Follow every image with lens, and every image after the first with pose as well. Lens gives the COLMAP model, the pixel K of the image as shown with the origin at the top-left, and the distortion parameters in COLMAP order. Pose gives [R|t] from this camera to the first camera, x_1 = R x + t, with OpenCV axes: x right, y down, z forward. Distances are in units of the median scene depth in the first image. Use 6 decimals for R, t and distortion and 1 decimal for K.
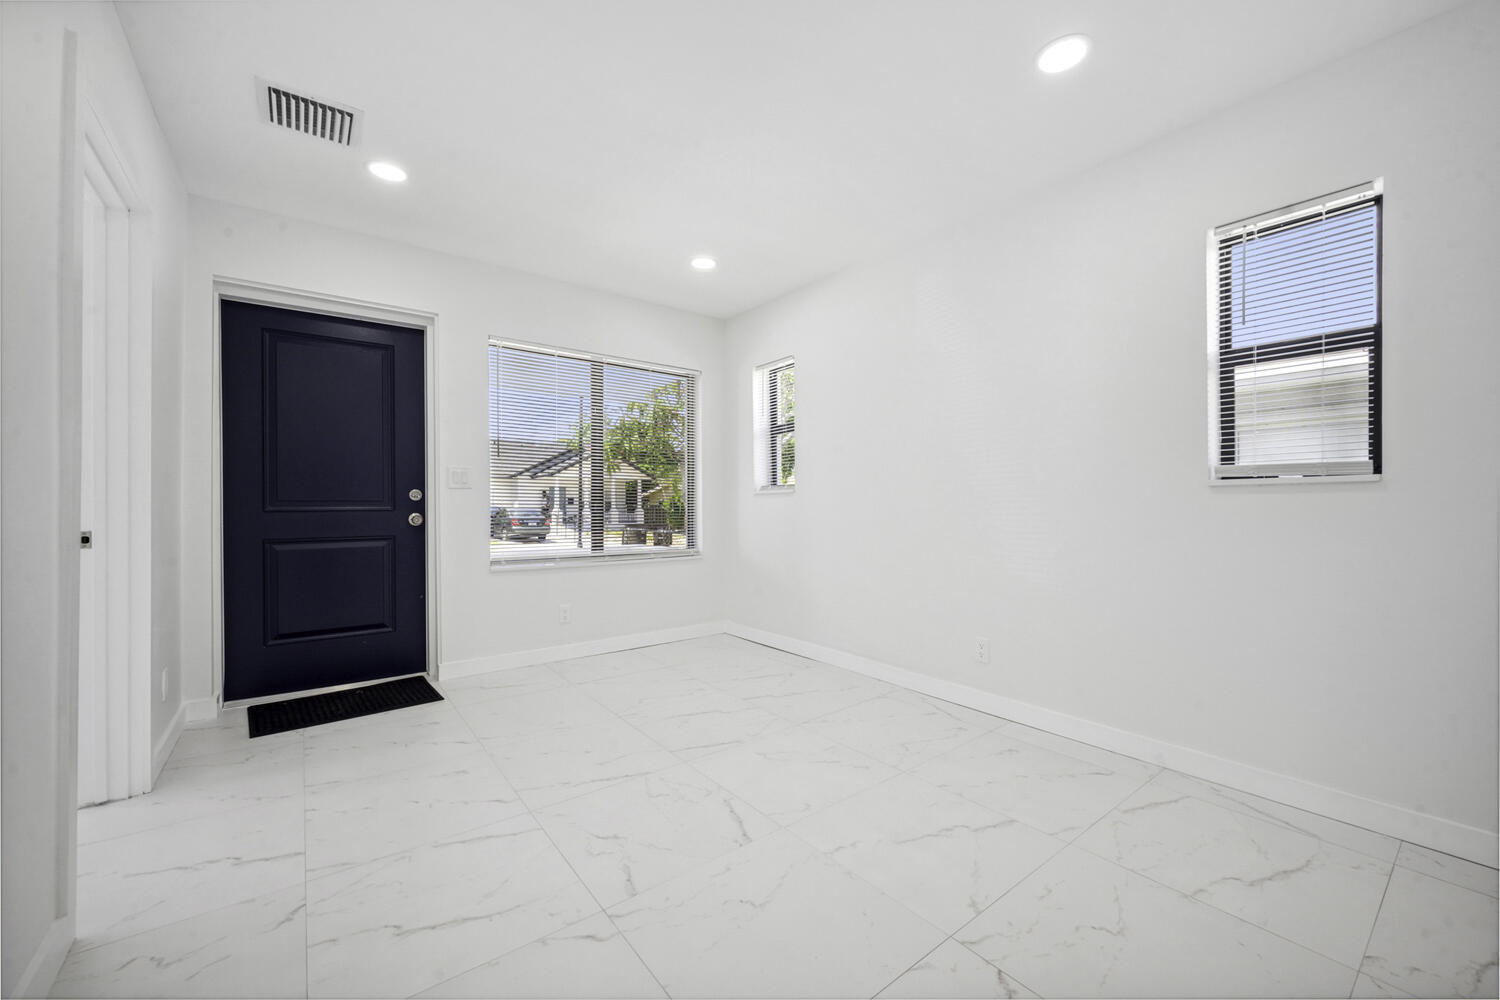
lens RADIAL K [[590.3, 0, 754.9], [0, 590.3, 504.6], [0, 0, 1]] dist [0.001121, -0.000089]
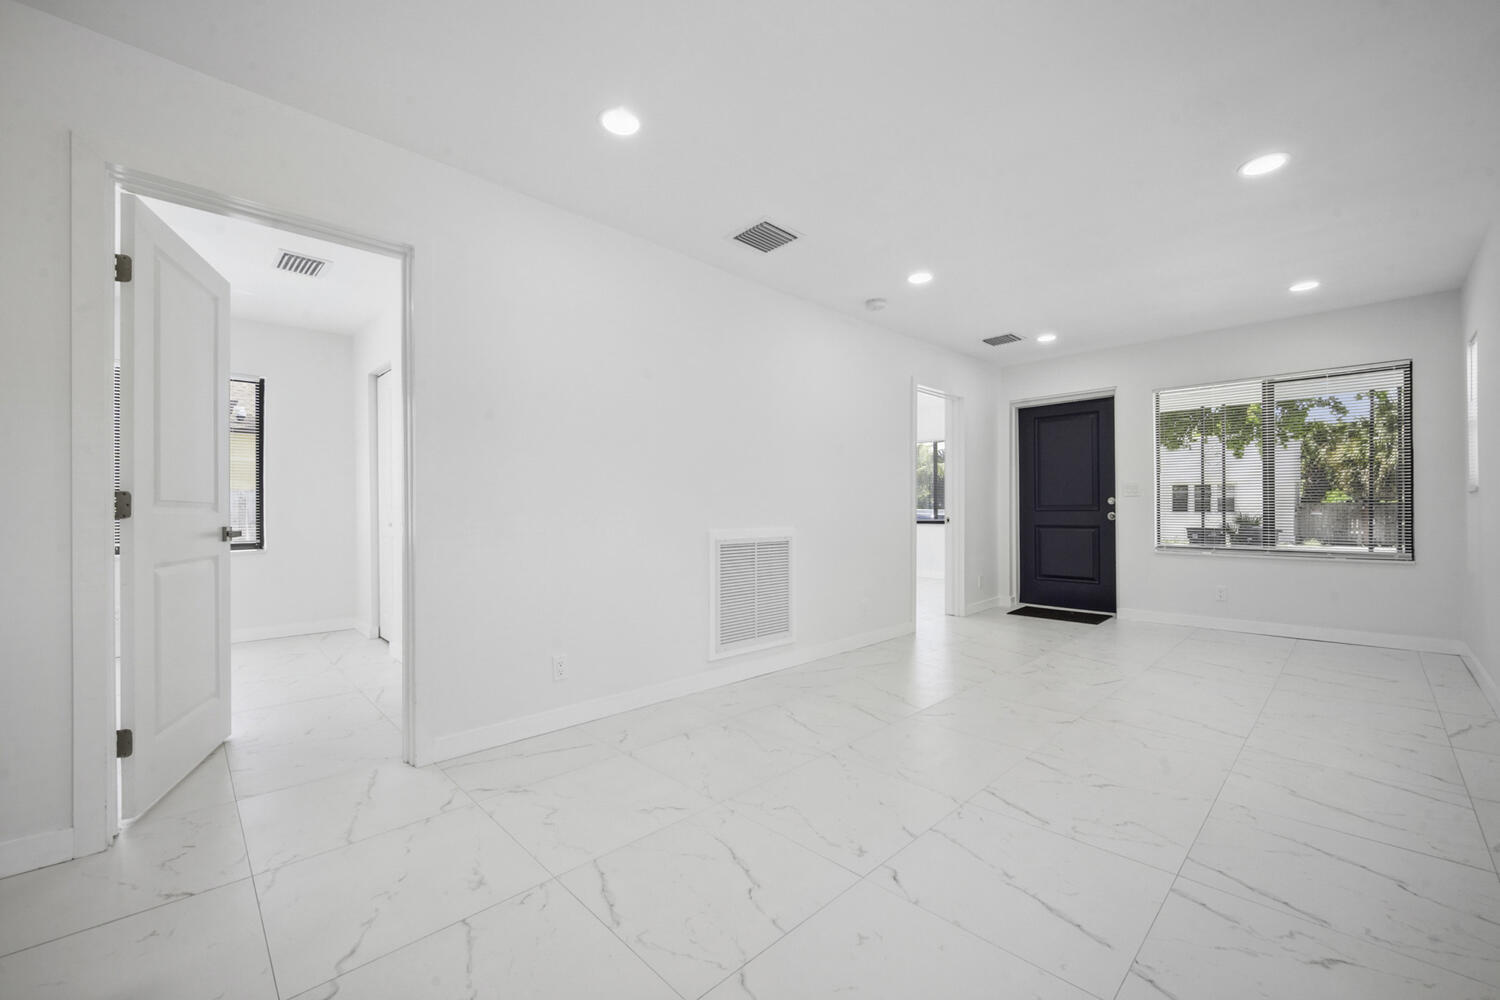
lens RADIAL K [[590.3, 0, 755.5], [0, 590.3, 506.1], [0, 0, 1]] dist [0.001121, -0.000089]
pose [[0.082679, 0.009132, -0.996534, 0.943507], [0.007294, 0.999926, 0.009769, -0.025494], [0.996550, -0.008077, 0.082606, -0.083575]]
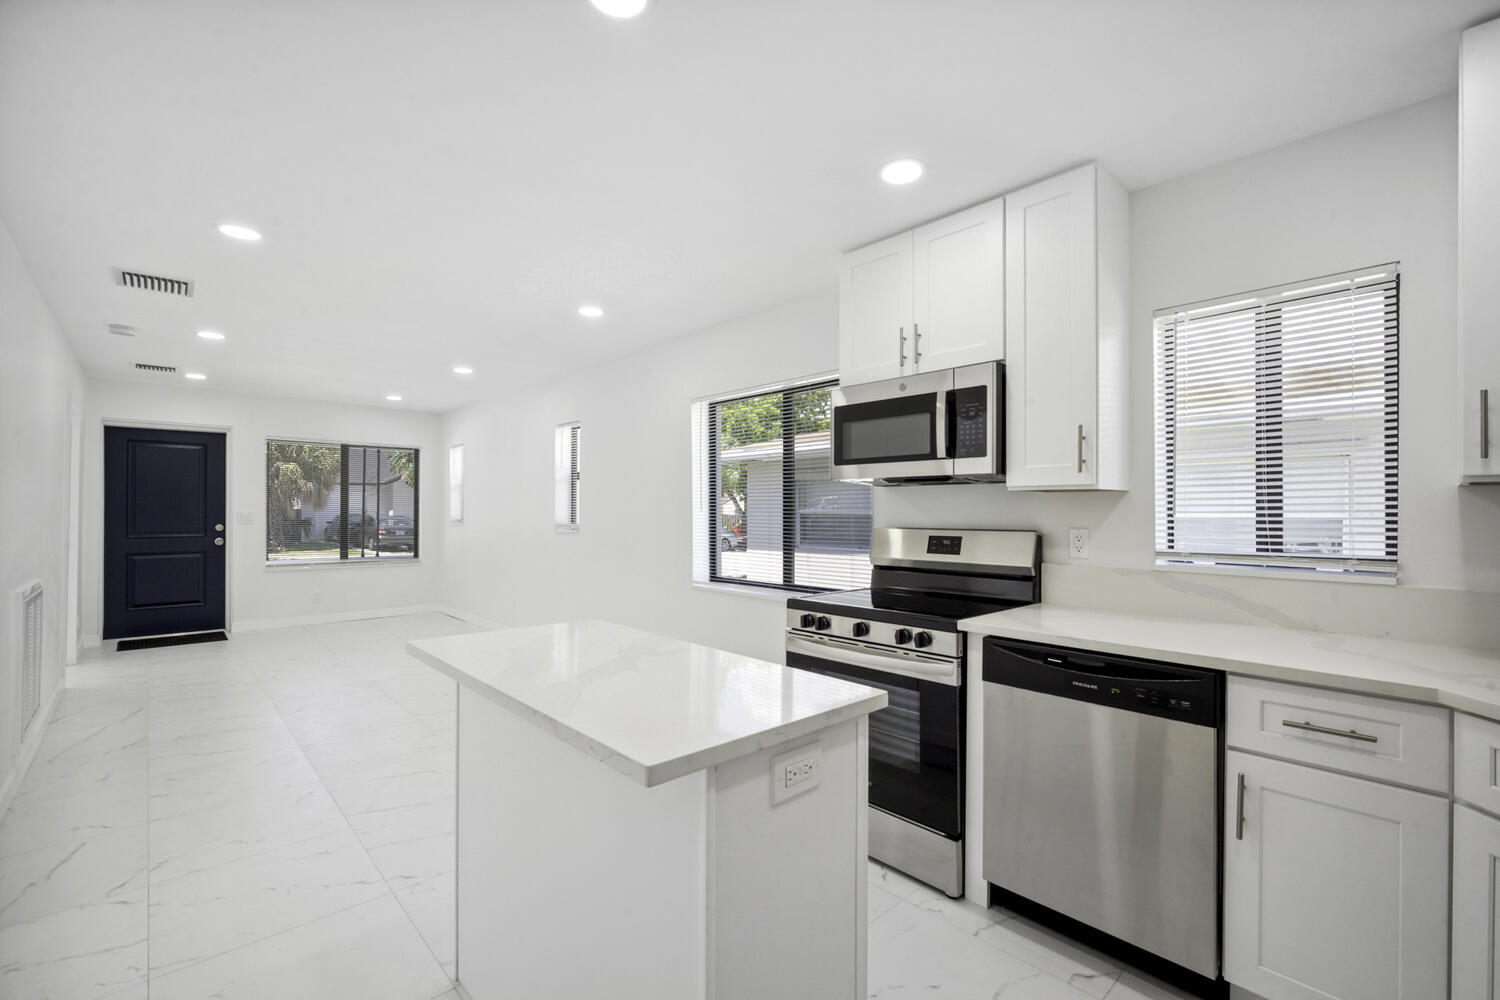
lens RADIAL K [[648.3, 0, 748.5], [0, 648.3, 507.1], [0, 0, 1]] dist [0.002270, 0.000260]
pose [[0.996715, 0.012167, 0.080075, 0.847874], [-0.012672, 0.999903, 0.005804, -0.109851], [-0.079997, -0.006800, 0.996772, -1.061668]]
